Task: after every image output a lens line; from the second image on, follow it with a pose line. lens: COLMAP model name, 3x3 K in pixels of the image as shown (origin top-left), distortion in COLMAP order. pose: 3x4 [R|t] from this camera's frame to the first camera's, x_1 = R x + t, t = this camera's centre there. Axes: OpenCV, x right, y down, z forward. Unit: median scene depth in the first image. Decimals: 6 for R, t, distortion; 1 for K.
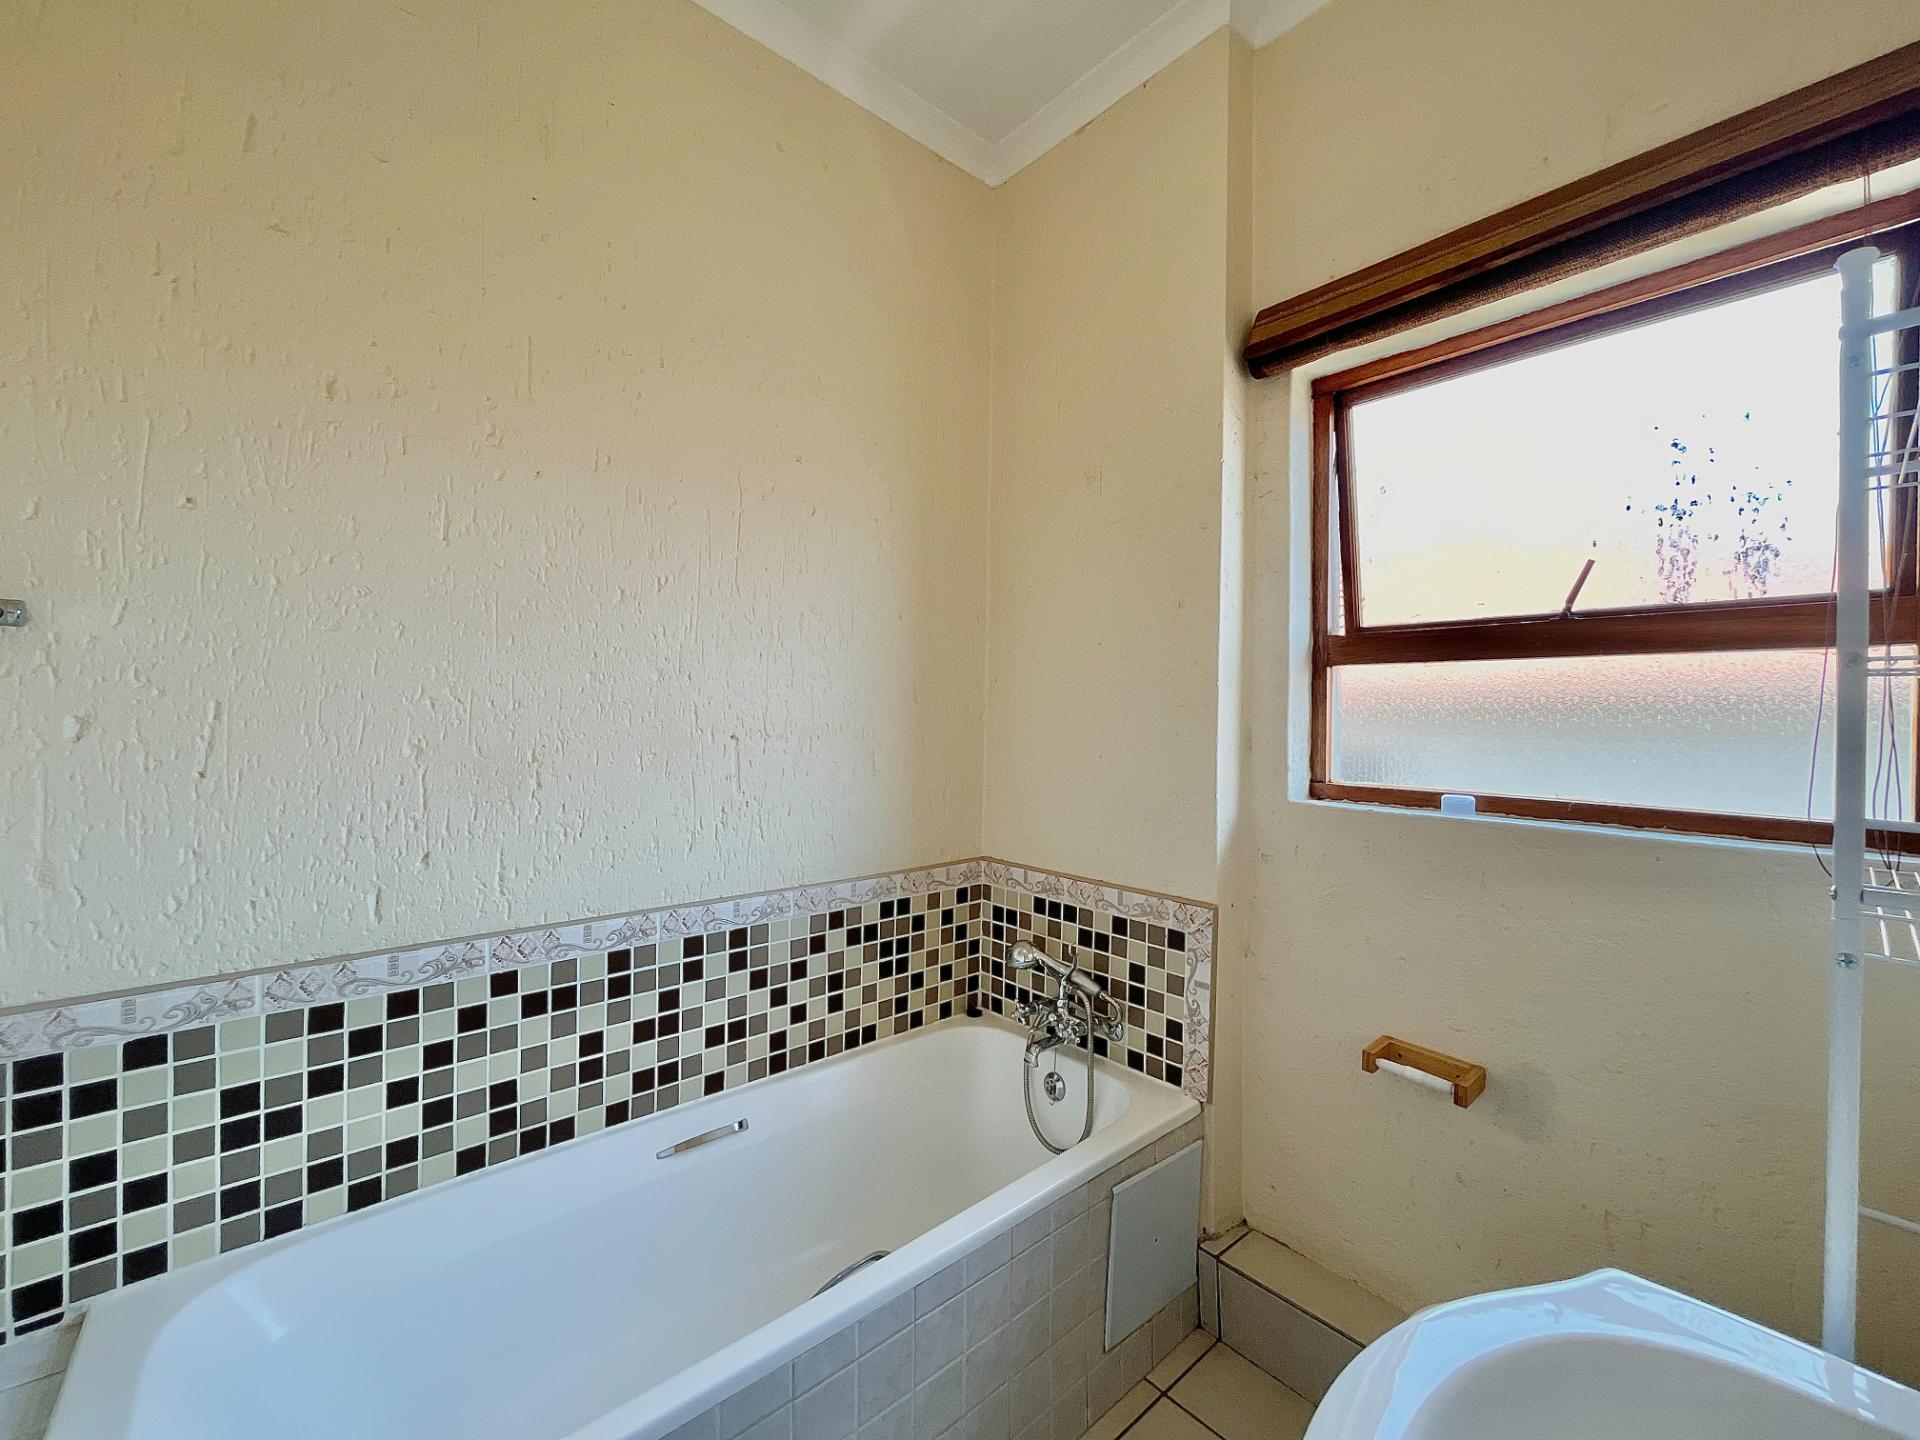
lens RADIAL K [[778.3, 0, 955.6], [0, 778.3, 715.4], [0, 0, 1]] dist [-0.002221, 0.001316]
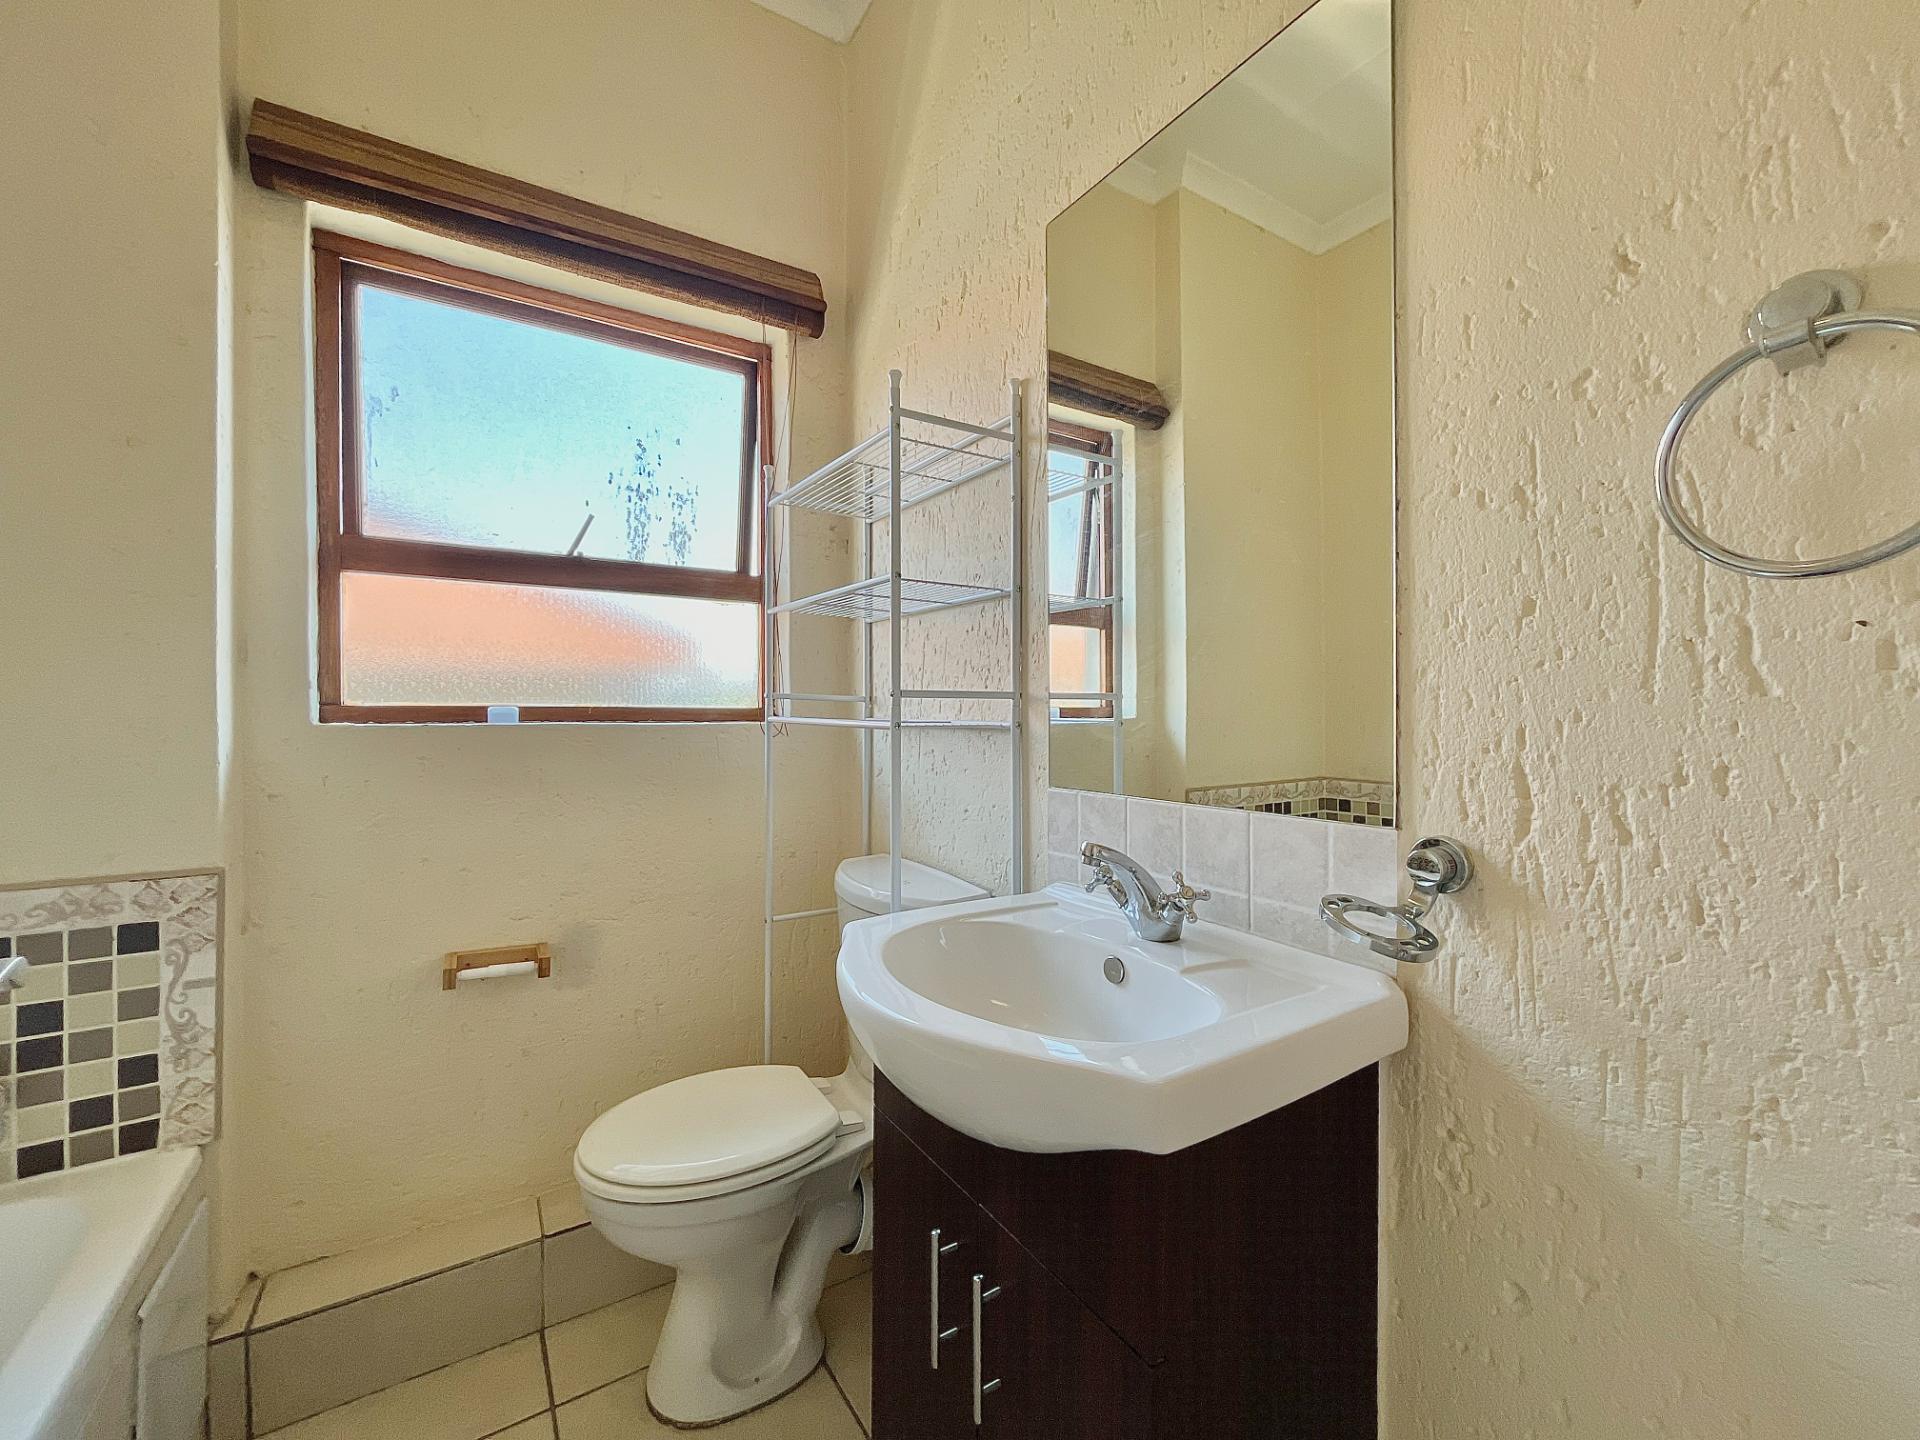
lens RADIAL K [[778.3, 0, 955.4], [0, 778.3, 712.3], [0, 0, 1]] dist [-0.002221, 0.001316]
pose [[0.145898, -0.009678, 0.989252, -0.290288], [0.004489, 0.999948, 0.009121, 0.092912], [-0.989289, 0.003110, 0.145934, 0.204619]]
